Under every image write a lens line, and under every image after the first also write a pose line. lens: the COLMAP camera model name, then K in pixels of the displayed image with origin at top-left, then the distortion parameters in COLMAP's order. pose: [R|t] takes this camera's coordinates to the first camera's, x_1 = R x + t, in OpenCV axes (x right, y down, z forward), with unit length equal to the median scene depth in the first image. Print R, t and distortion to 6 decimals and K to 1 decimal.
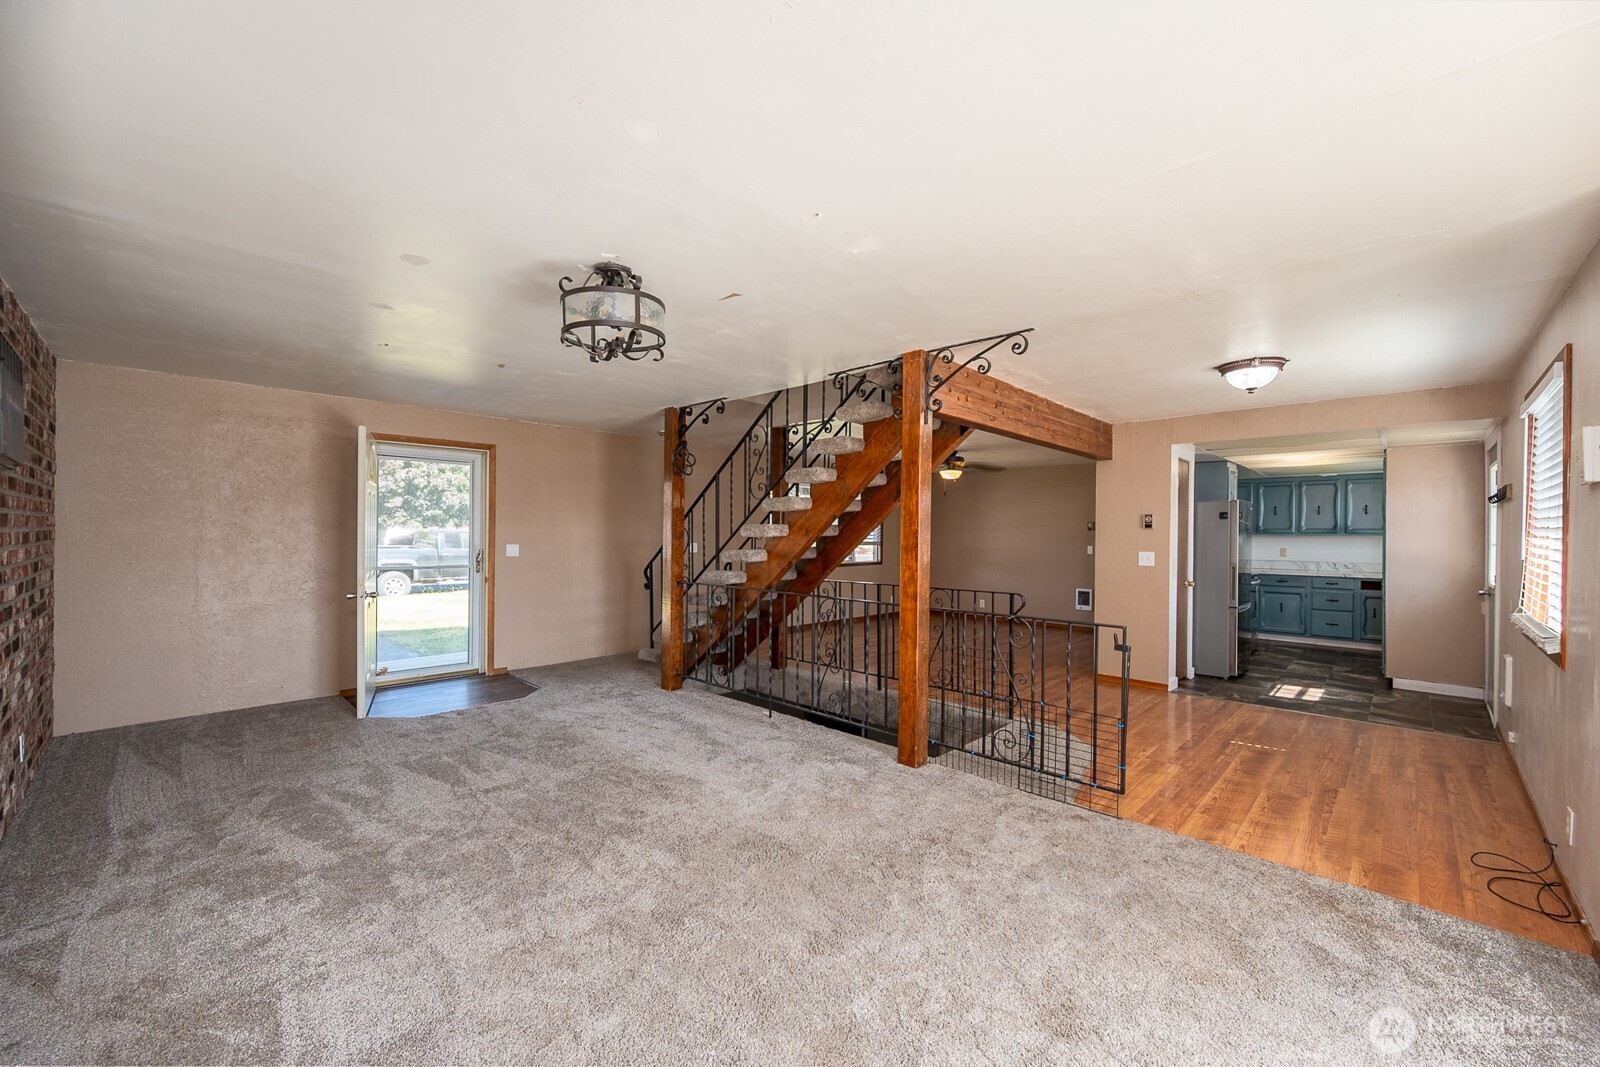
lens RADIAL K [[630.5, 0, 742.3], [0, 630.5, 533.8], [0, 0, 1]] dist [-0.003428, 0.000299]
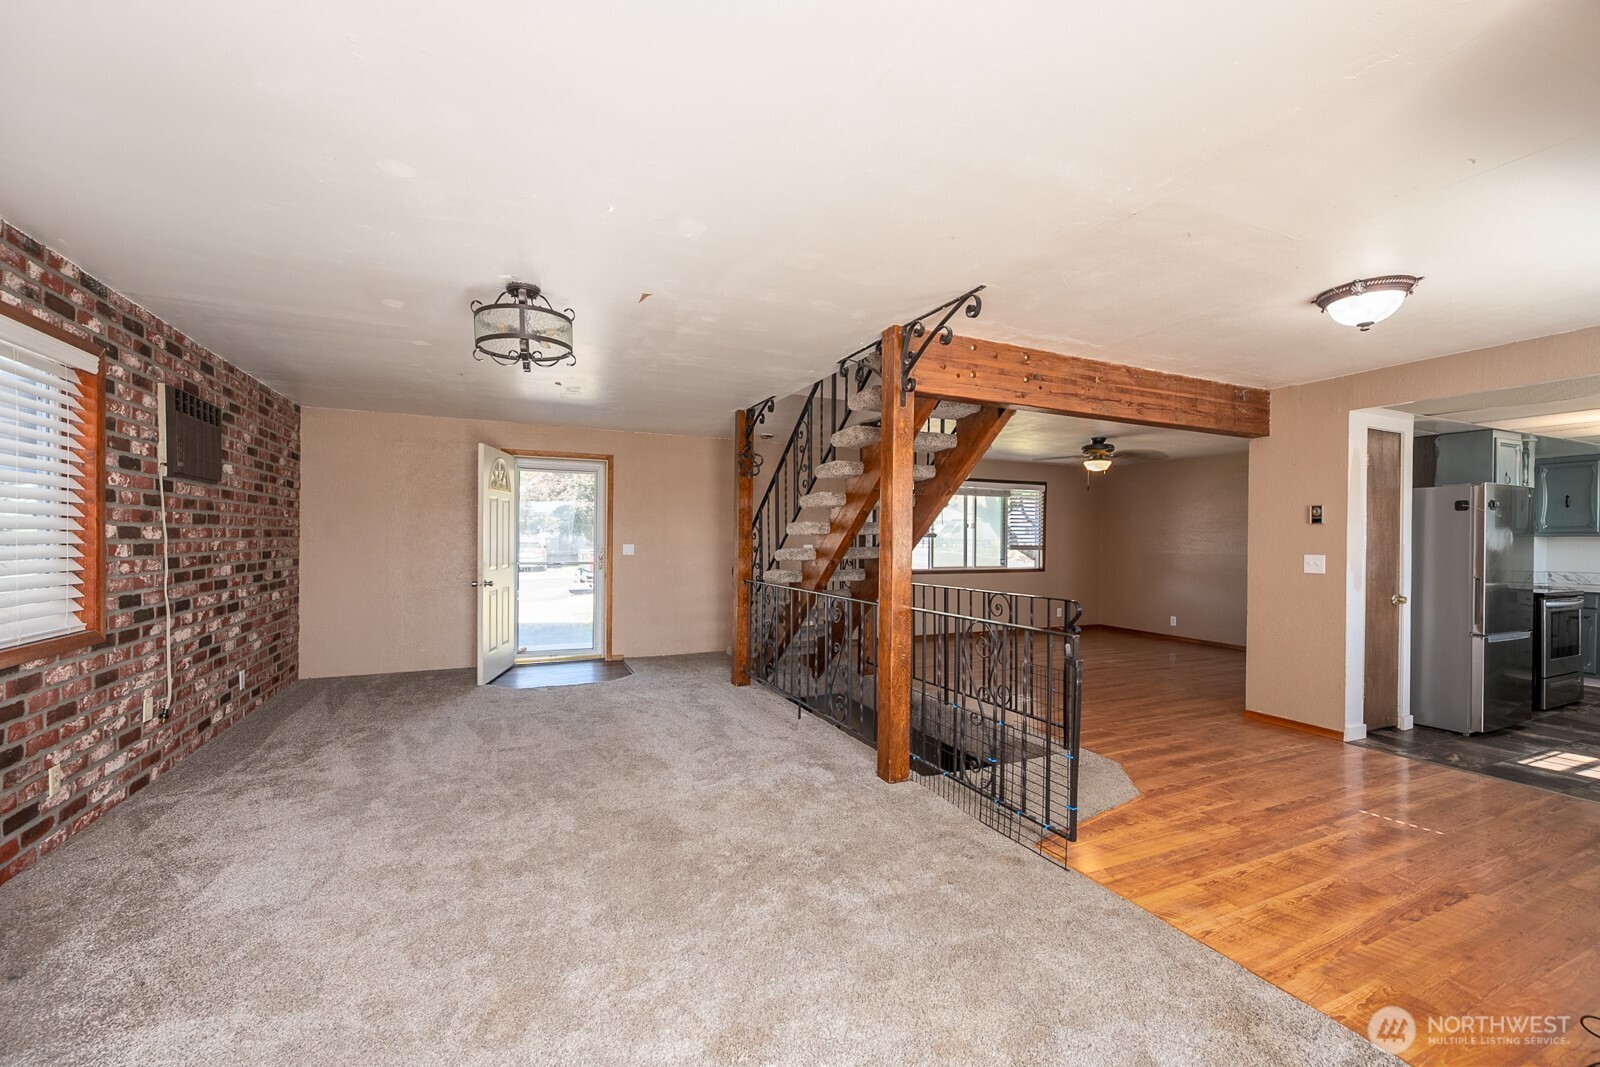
lens RADIAL K [[630.5, 0, 746.1], [0, 630.5, 541.1], [0, 0, 1]] dist [-0.003428, 0.000299]
pose [[0.933949, 0.002061, -0.357400, 0.400499], [-0.002867, 0.999994, -0.001723, 0.022316], [0.357394, 0.002634, 0.933950, 0.069734]]
